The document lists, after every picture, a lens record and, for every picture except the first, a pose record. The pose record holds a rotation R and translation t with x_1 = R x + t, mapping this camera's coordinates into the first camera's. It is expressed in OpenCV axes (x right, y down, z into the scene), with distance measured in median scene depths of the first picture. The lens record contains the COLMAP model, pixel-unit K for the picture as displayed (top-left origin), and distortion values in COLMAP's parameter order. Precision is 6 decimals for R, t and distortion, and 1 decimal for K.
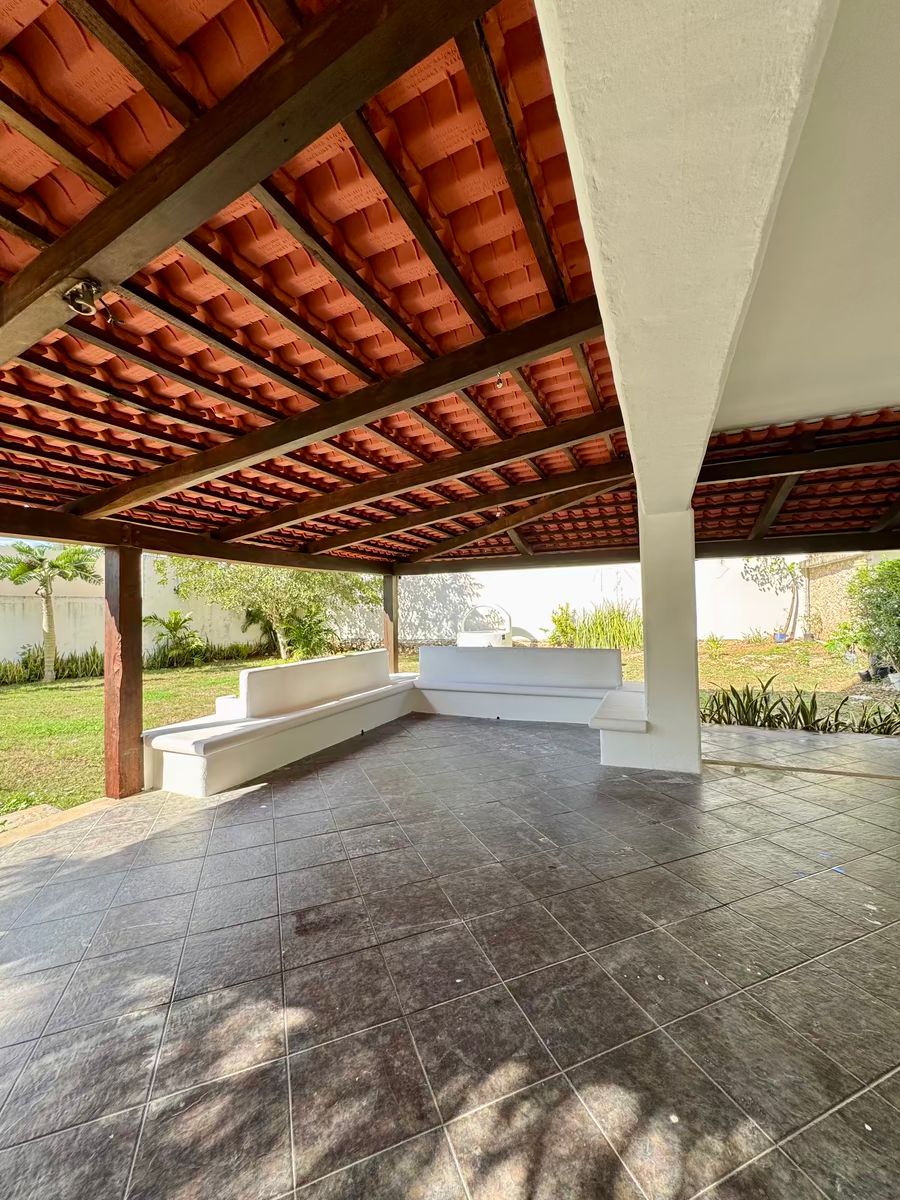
lens RADIAL K [[486.3, 0, 446.0], [0, 486.3, 598.2], [0, 0, 1]] dist [-0.000130, -0.000132]
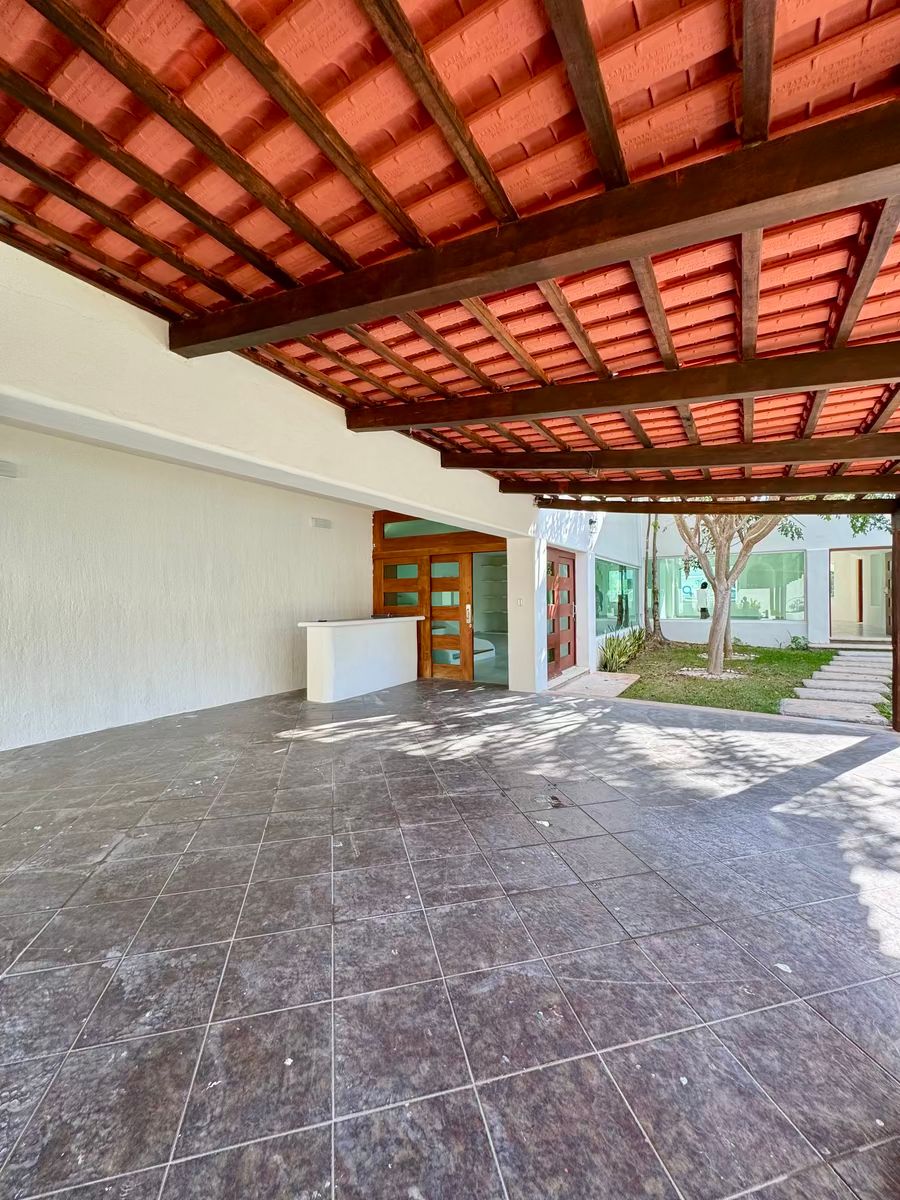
lens RADIAL K [[486.3, 0, 454.4], [0, 486.3, 597.3], [0, 0, 1]] dist [-0.000130, -0.000132]
pose [[-0.993037, 0.033115, 0.113057, -0.242039], [0.030214, 0.999171, -0.027271, 0.119461], [-0.113866, -0.023665, -0.993214, 3.411696]]
